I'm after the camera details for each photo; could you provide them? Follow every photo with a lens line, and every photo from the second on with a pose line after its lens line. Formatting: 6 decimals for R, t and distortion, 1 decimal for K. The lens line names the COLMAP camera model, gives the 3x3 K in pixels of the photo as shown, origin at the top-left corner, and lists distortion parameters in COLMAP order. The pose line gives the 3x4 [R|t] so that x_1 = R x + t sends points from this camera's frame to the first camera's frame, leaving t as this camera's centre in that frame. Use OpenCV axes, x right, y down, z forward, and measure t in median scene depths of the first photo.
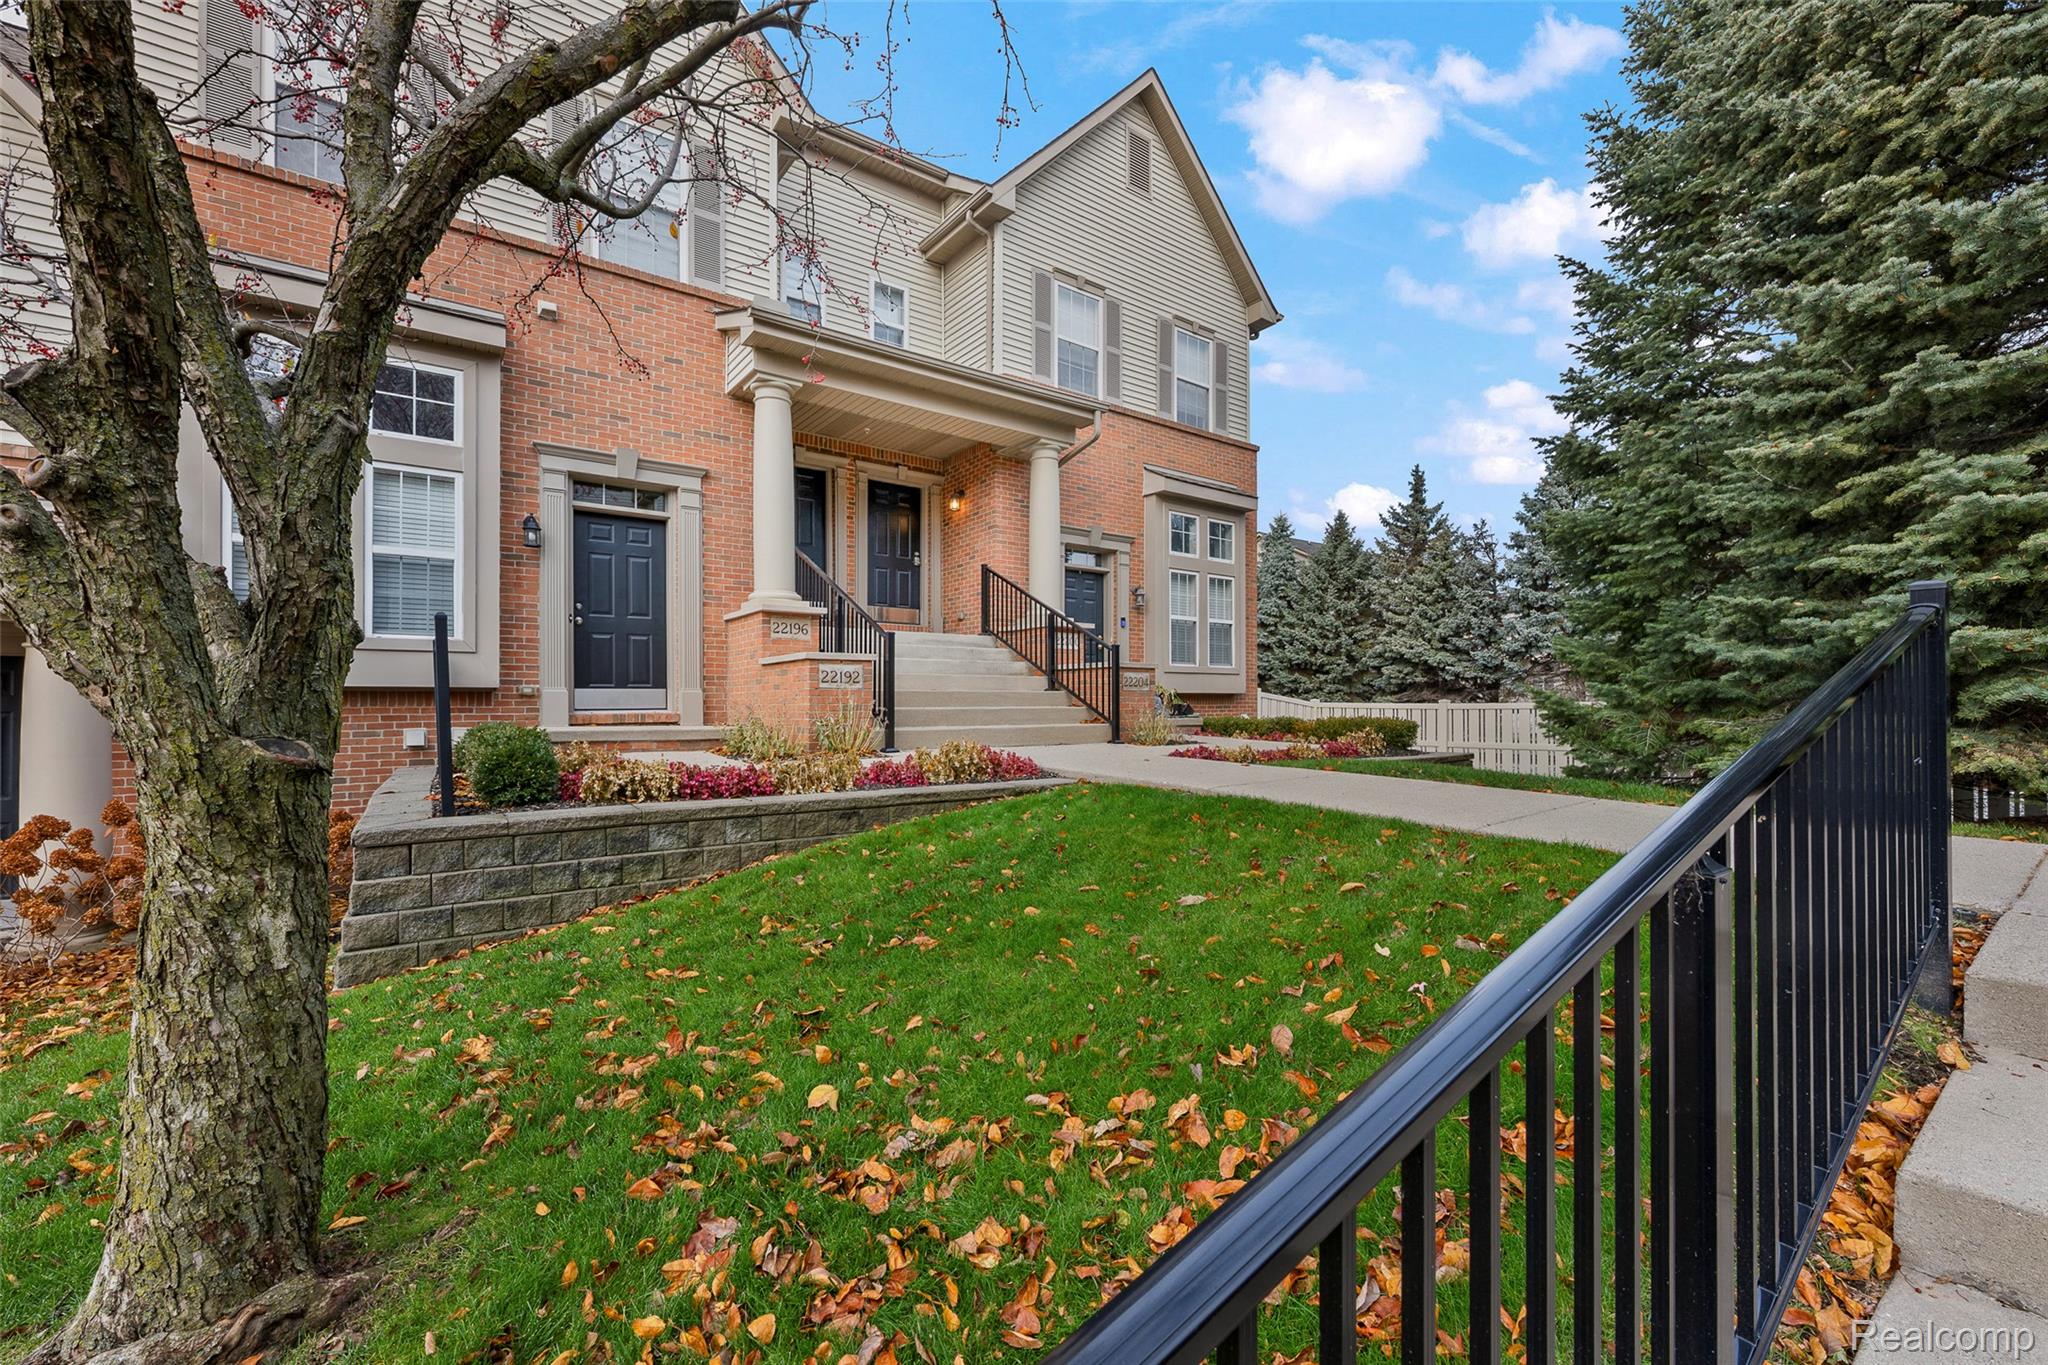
lens RADIAL K [[831.7, 0, 1027.1], [0, 831.7, 709.8], [0, 0, 1]] dist [0.000850, 0.000037]
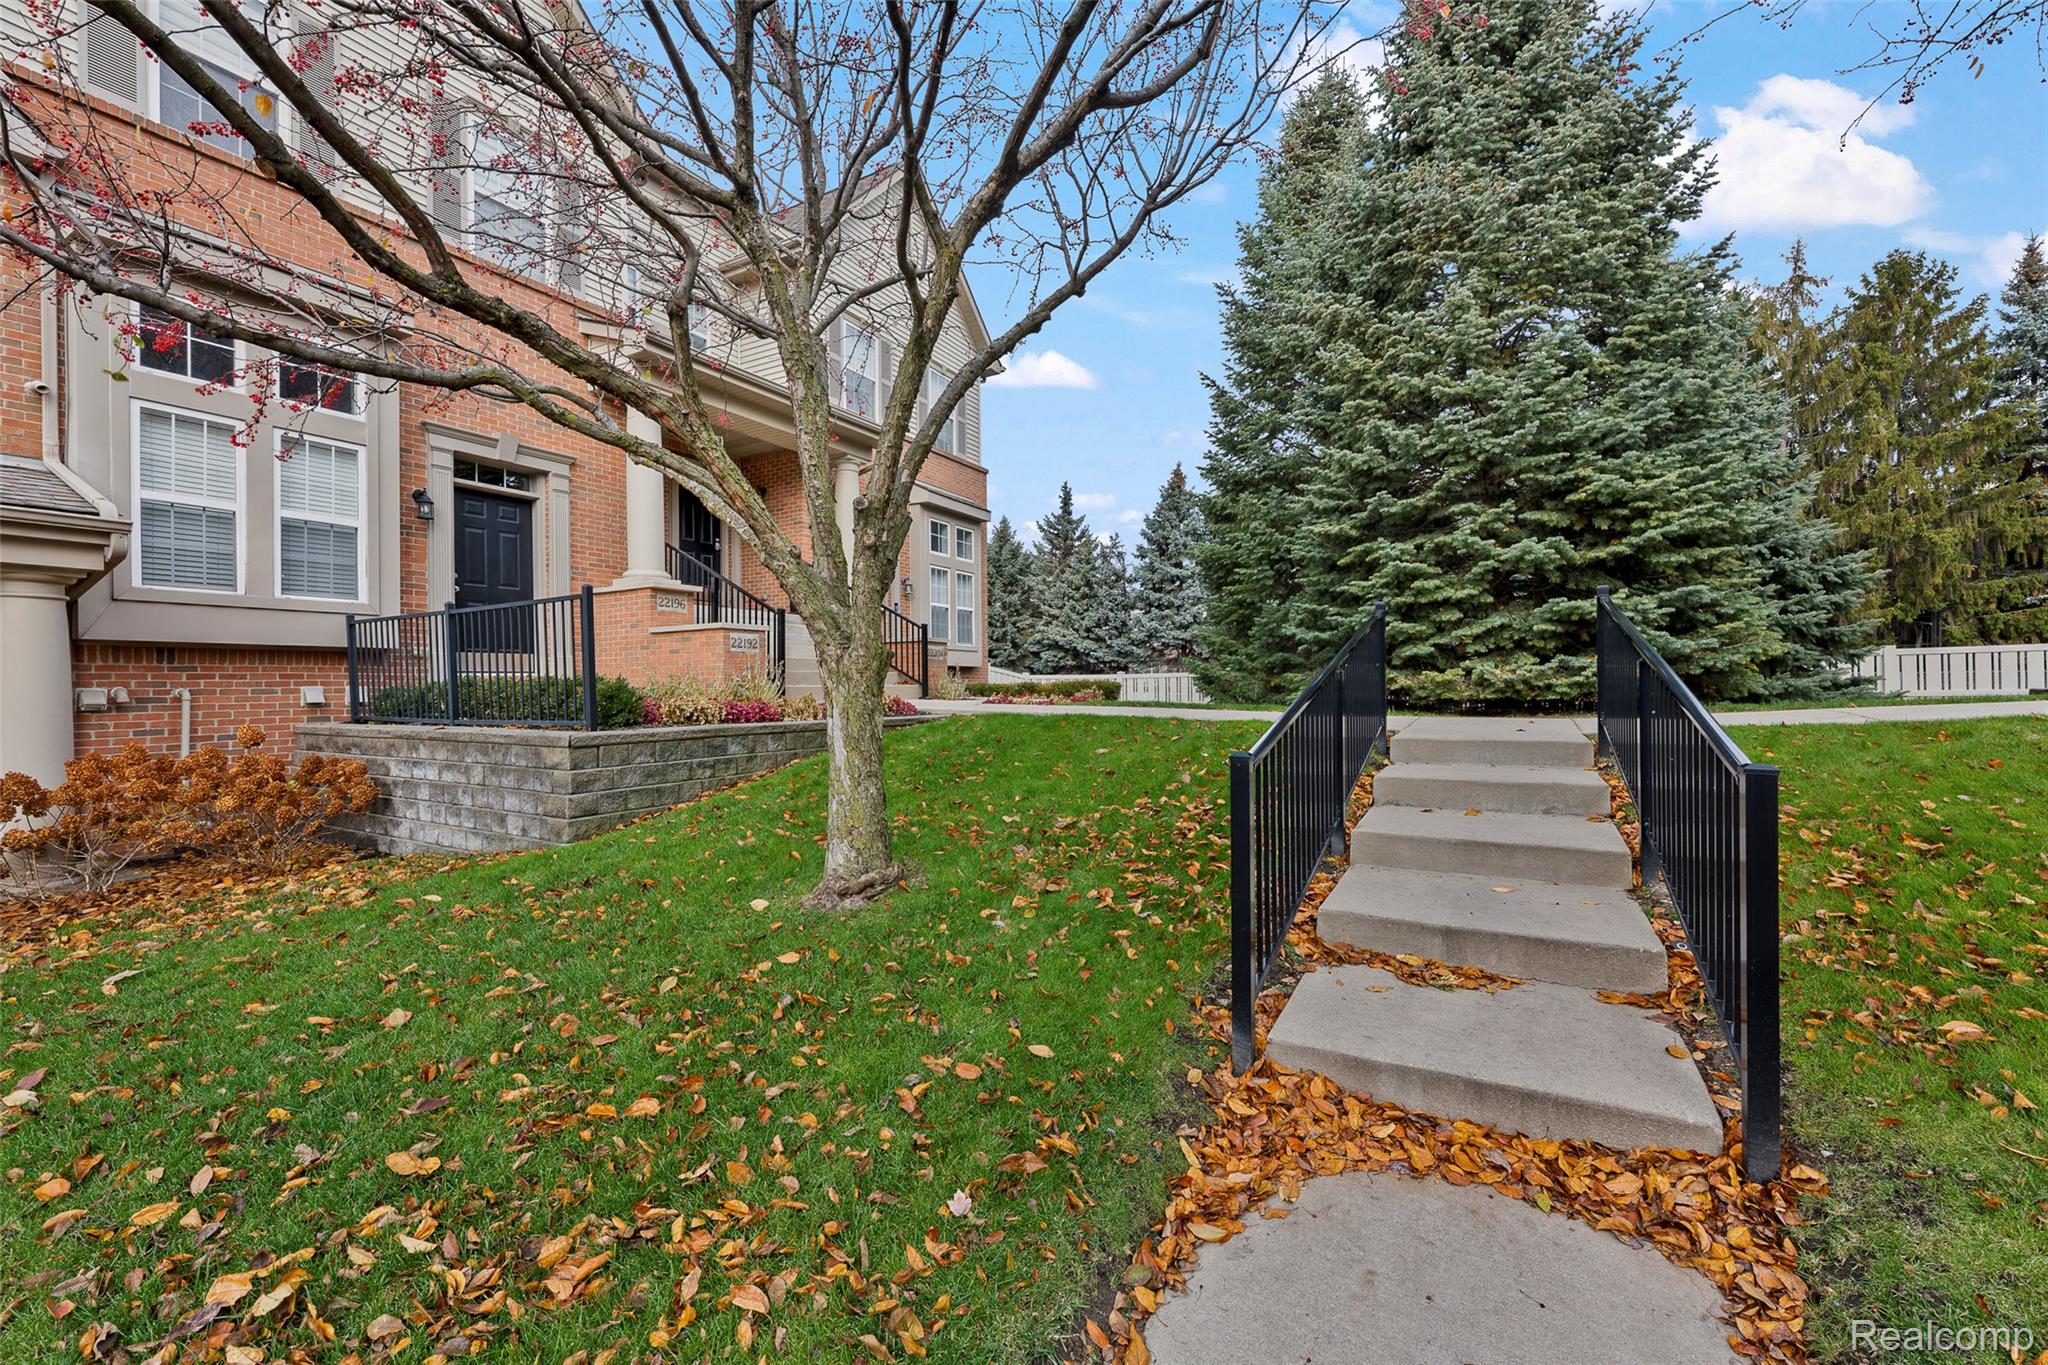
lens RADIAL K [[831.7, 0, 1027.1], [0, 831.7, 709.8], [0, 0, 1]] dist [0.000850, 0.000037]
pose [[0.913542, -0.017501, 0.406367, -0.291681], [0.011256, 0.999779, 0.017755, 0.036903], [-0.406588, -0.011646, 0.913537, -0.274597]]
